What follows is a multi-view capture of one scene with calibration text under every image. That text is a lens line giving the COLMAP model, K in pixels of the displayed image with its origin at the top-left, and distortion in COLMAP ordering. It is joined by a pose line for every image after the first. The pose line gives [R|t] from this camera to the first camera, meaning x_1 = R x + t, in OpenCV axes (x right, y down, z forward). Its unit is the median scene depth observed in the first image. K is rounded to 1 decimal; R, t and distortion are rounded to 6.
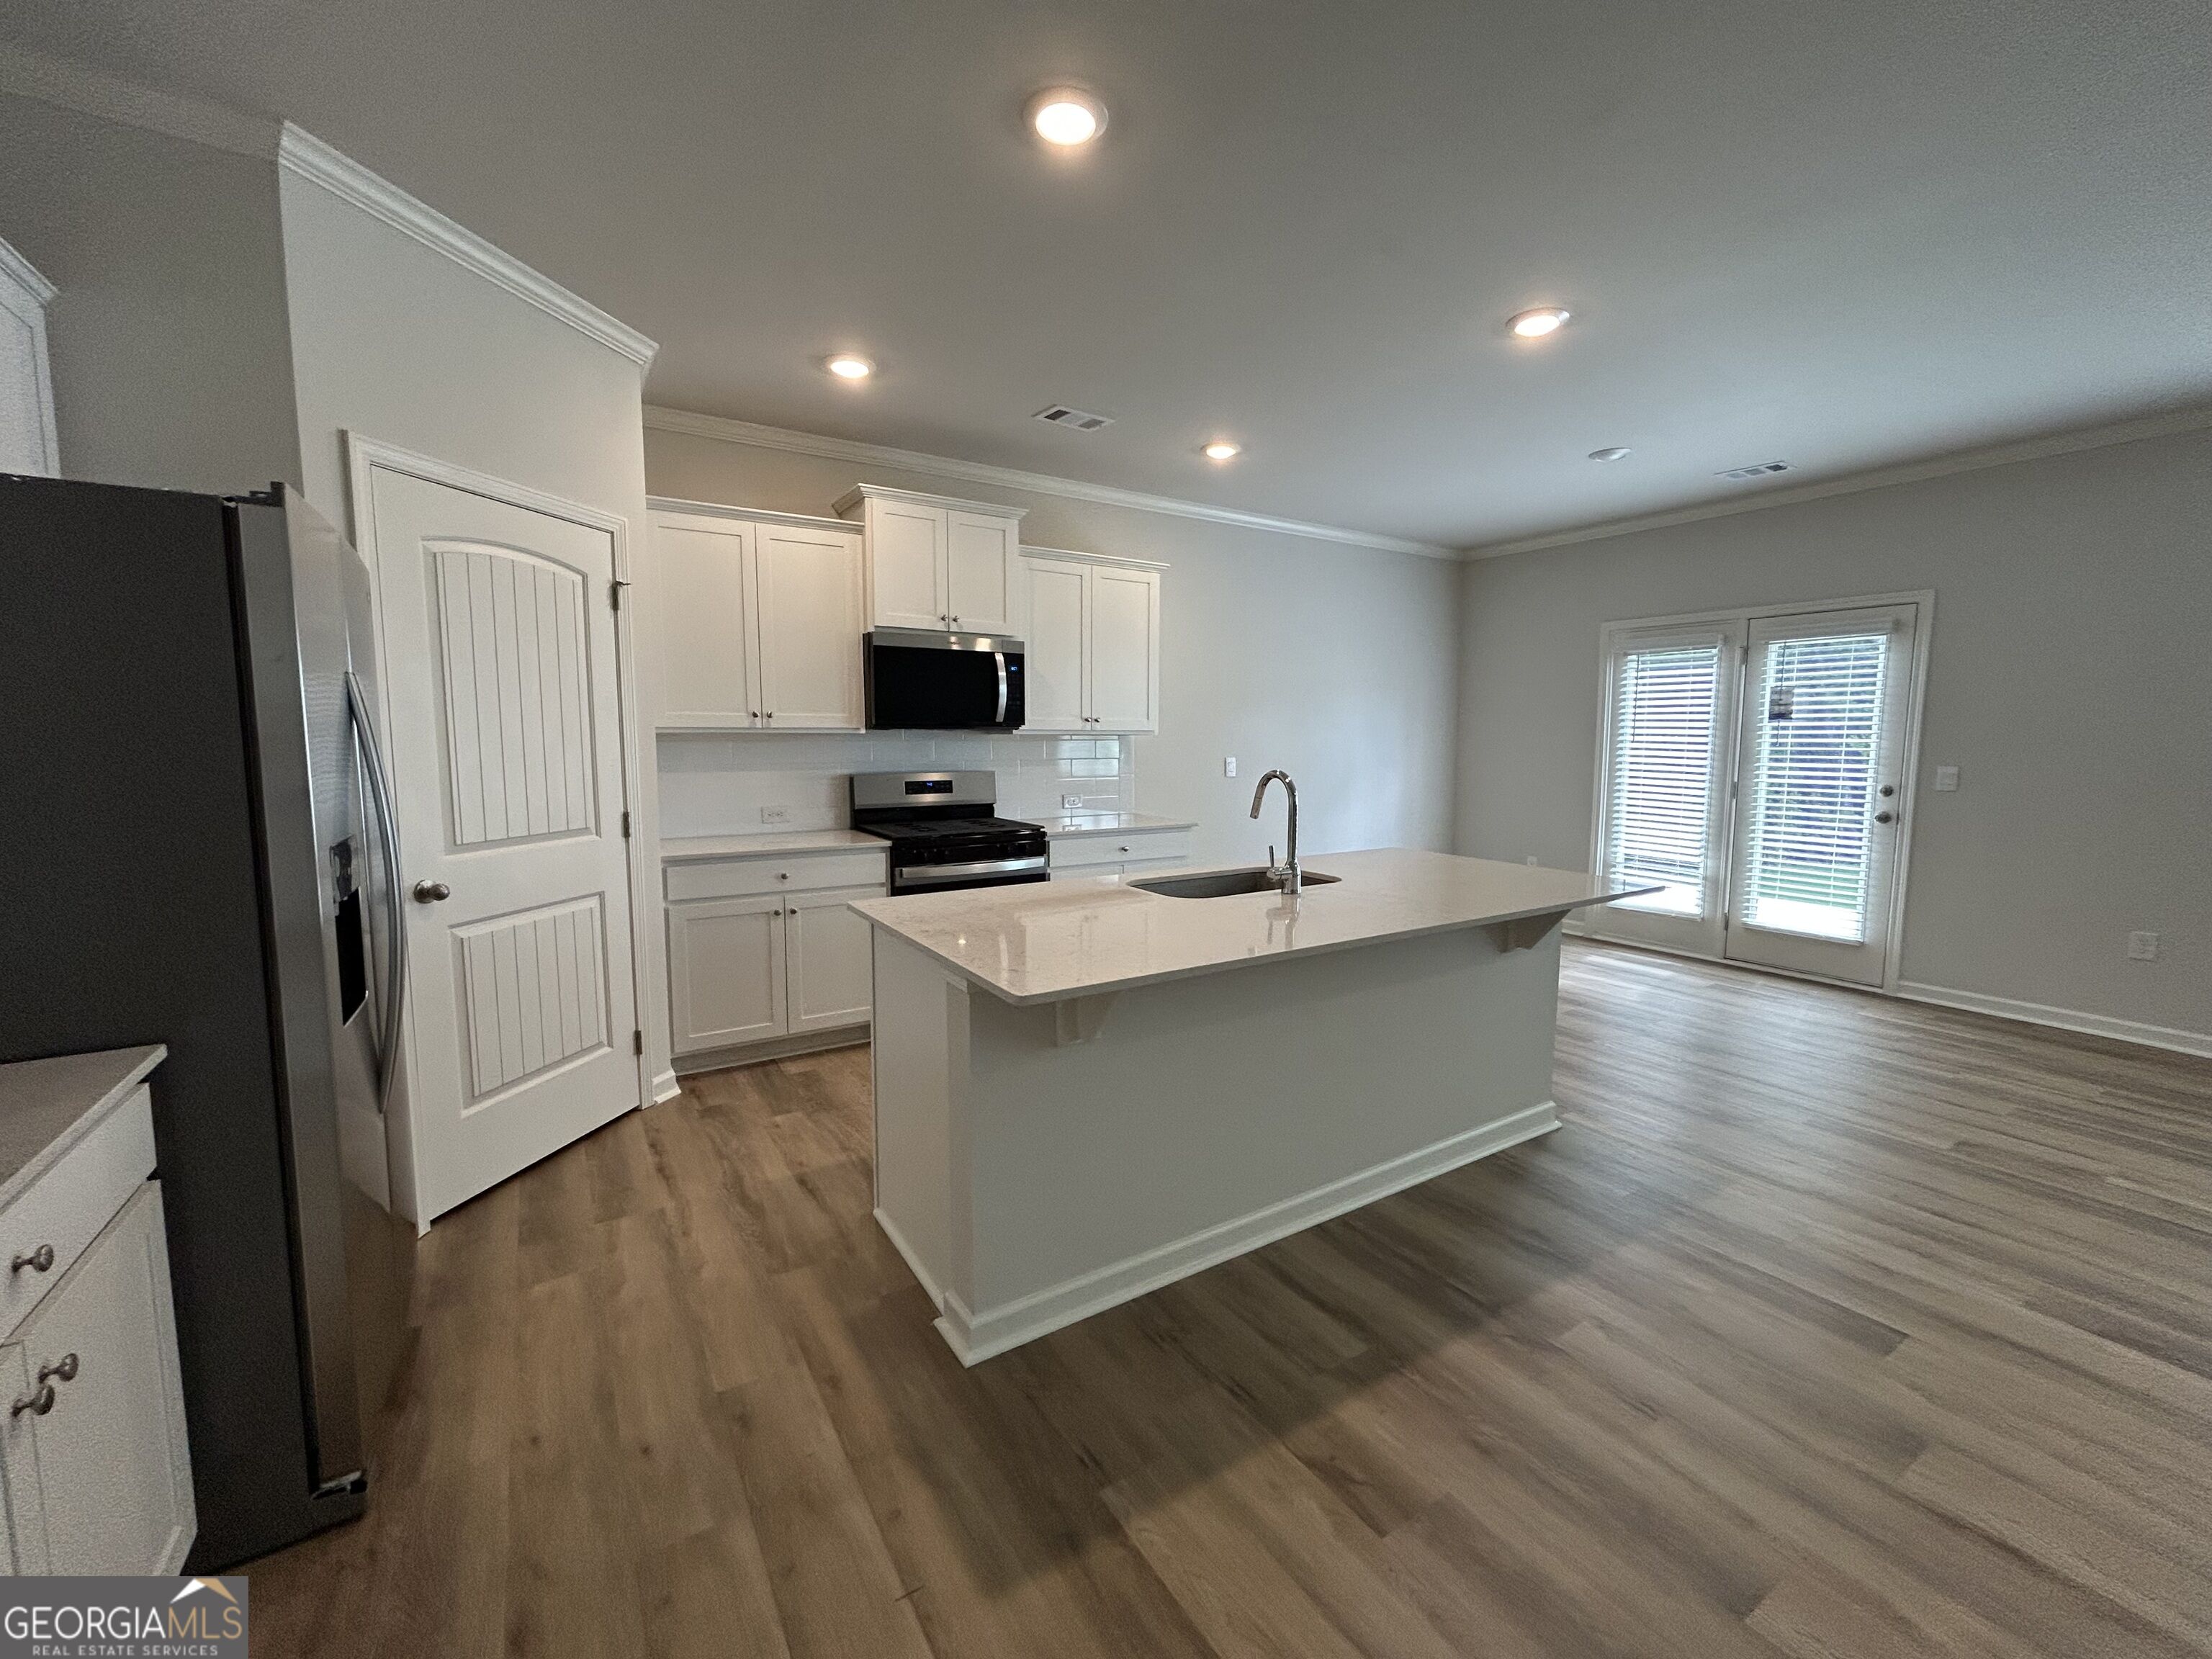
lens RADIAL K [[896.6, 0, 1107.8], [0, 896.6, 824.5], [0, 0, 1]] dist [0.001355, 0.000895]
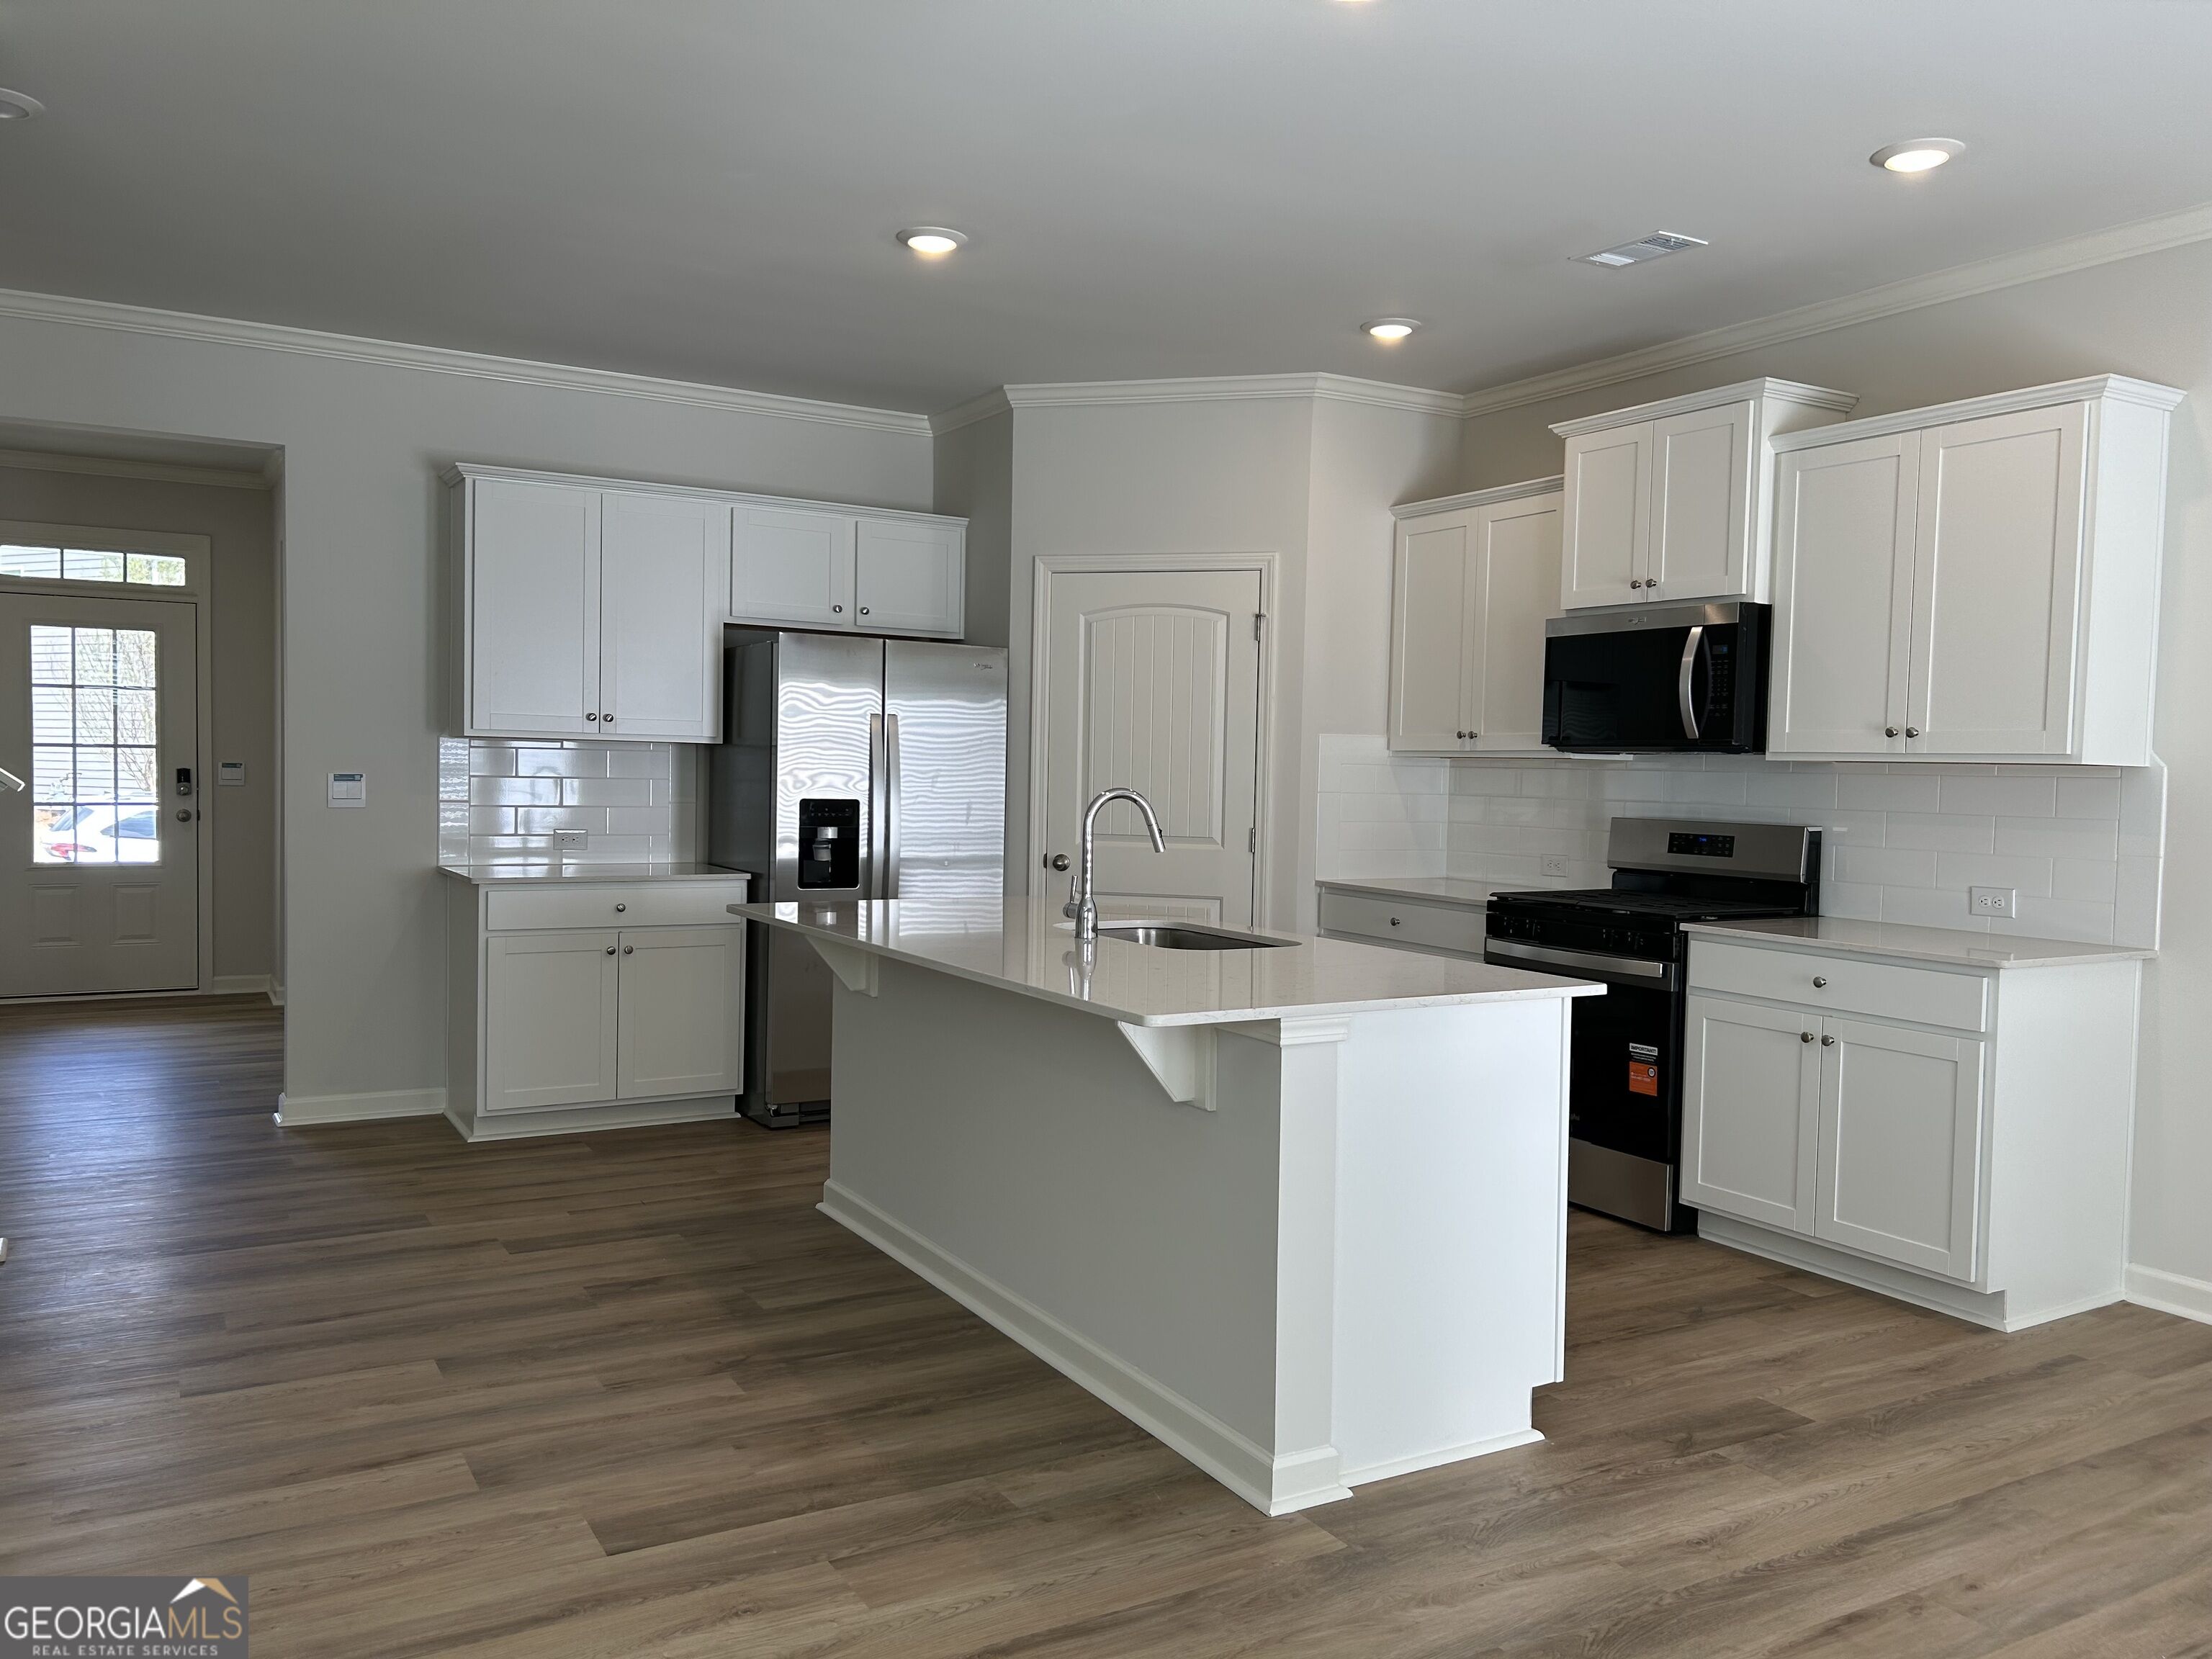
lens RADIAL K [[1678.7, 0, 1108.2], [0, 1678.7, 844.7], [0, 0, 1]] dist [0.027773, -0.012603]
pose [[-0.041961, 0.042543, -0.998213, 1.223991], [-0.121265, 0.991490, 0.047354, -0.057699], [0.991733, 0.123035, -0.036445, 0.768104]]
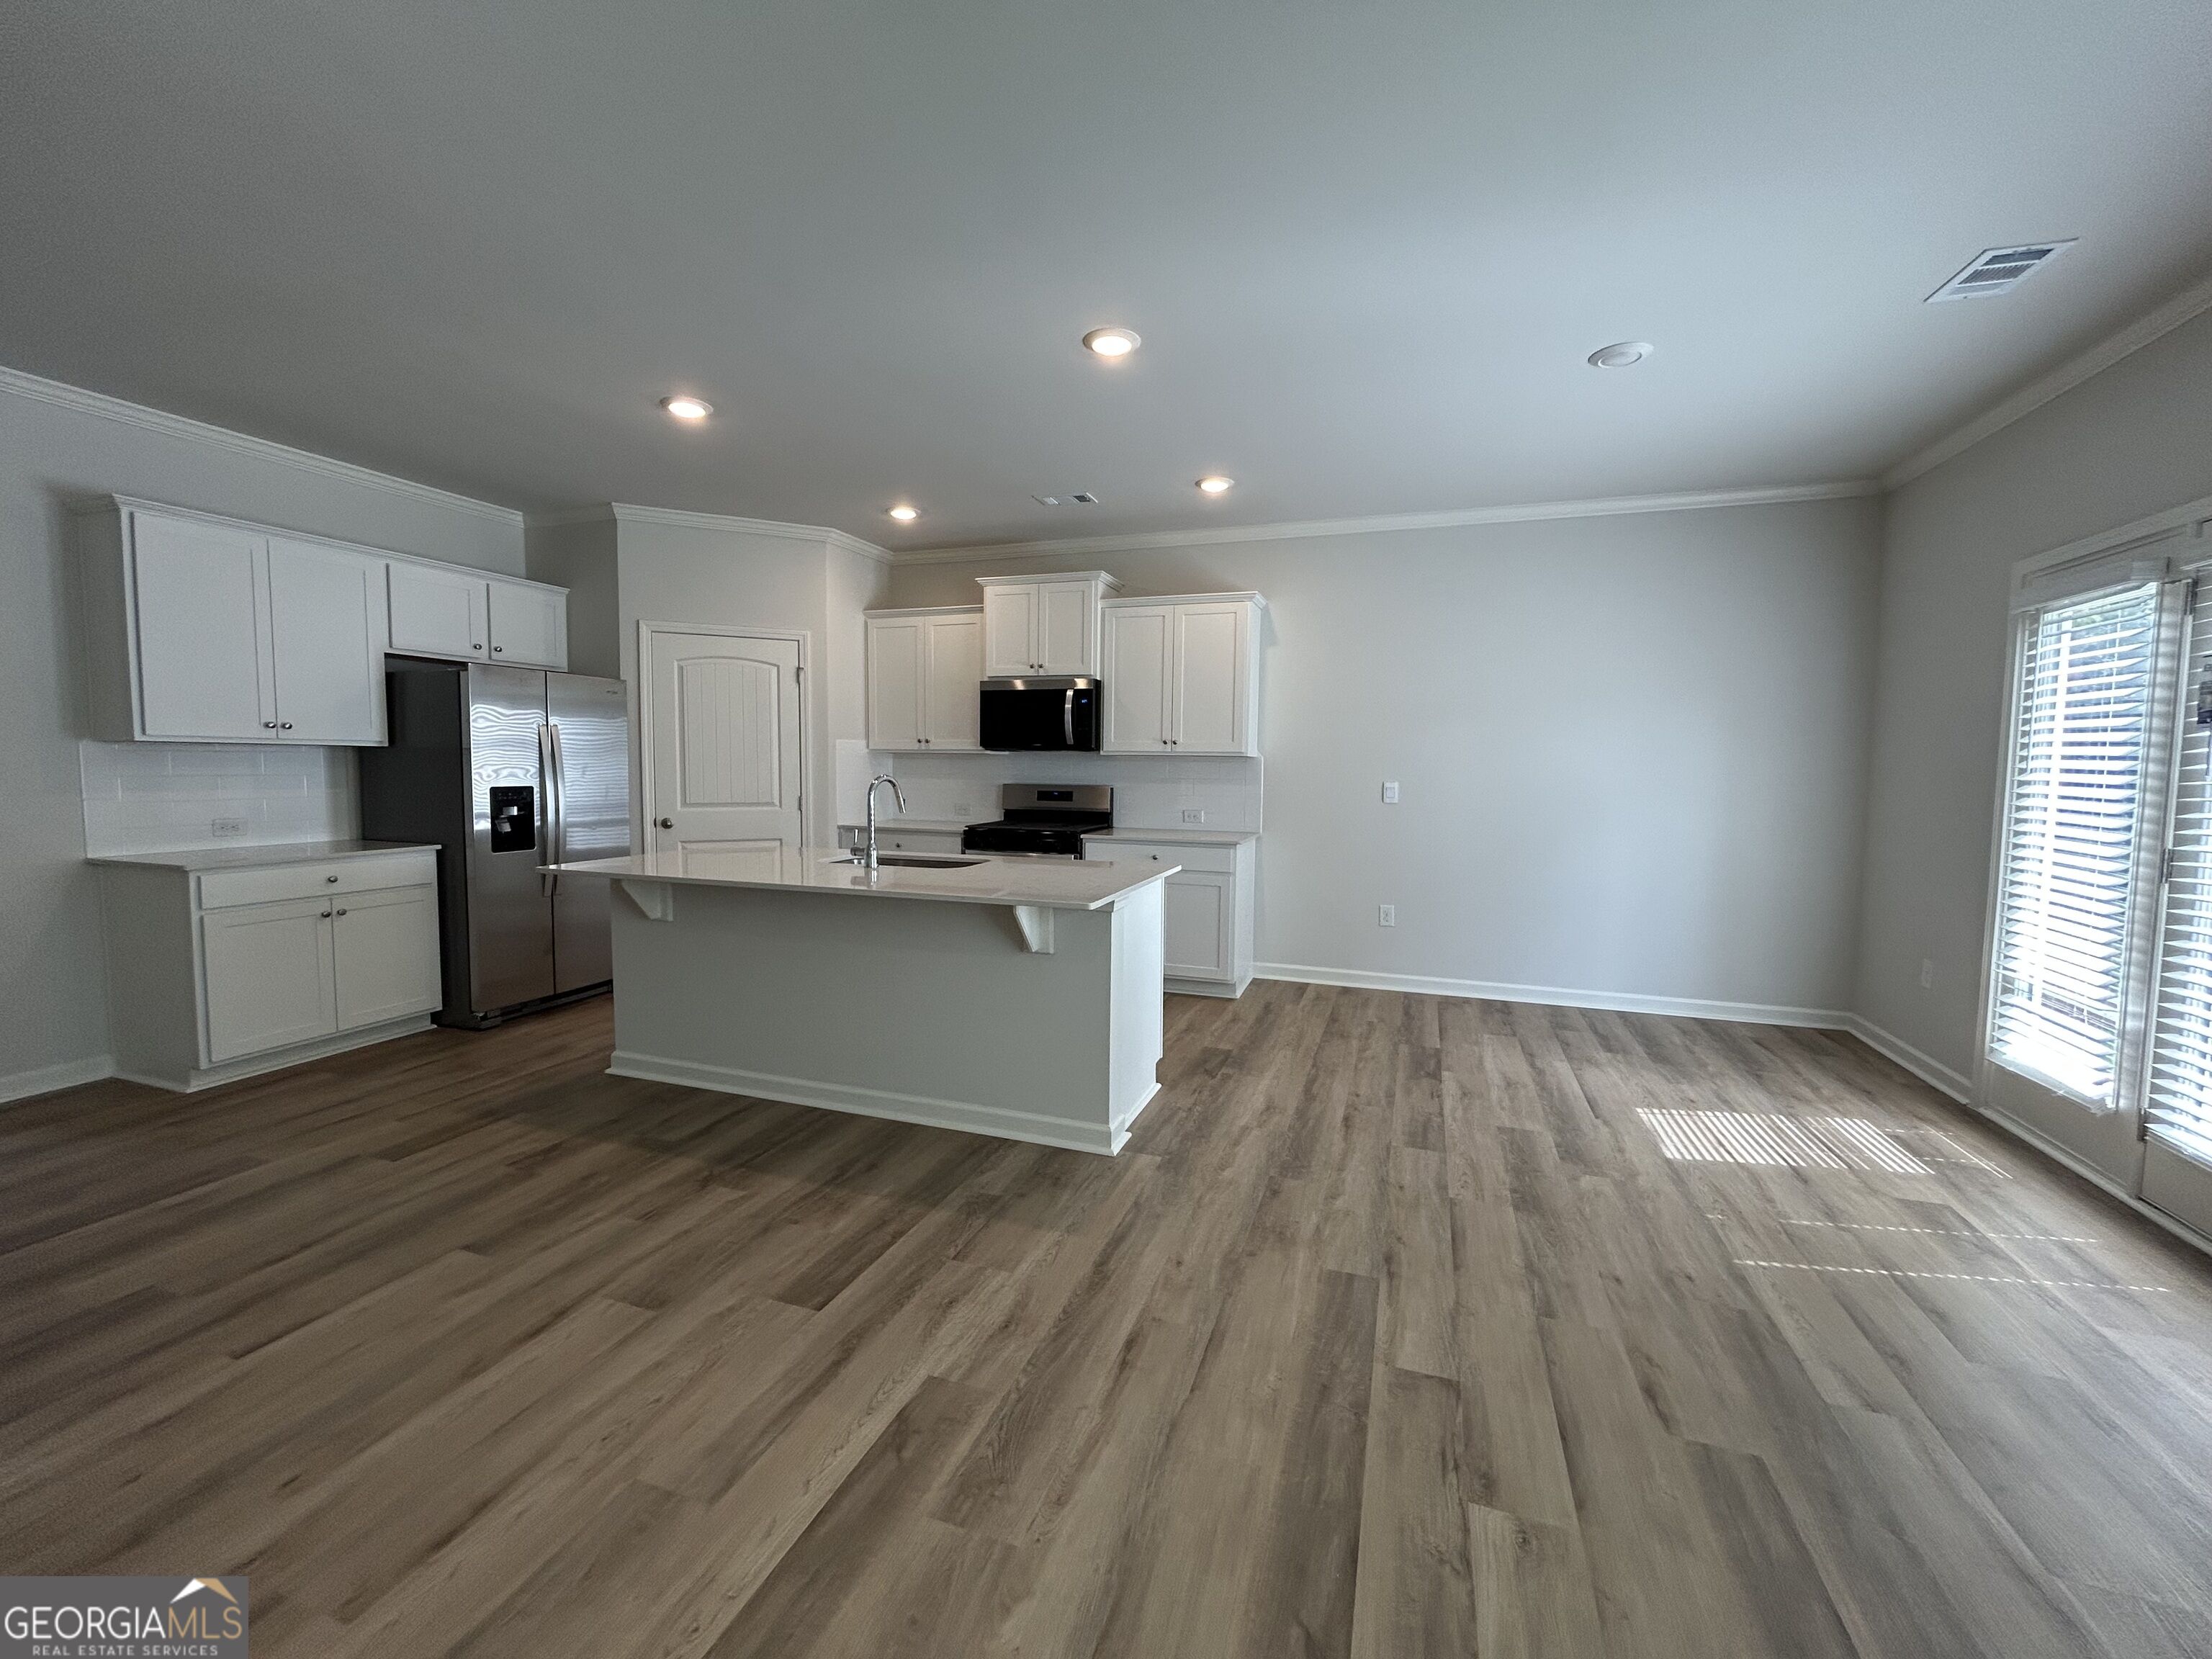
lens RADIAL K [[896.6, 0, 1110.9], [0, 896.6, 832.7], [0, 0, 1]] dist [0.001355, 0.000895]
pose [[0.615539, 0.064418, -0.785469, 1.053769], [-0.086689, 0.996140, 0.013761, -0.016833], [0.783324, 0.059621, 0.618748, 0.327727]]
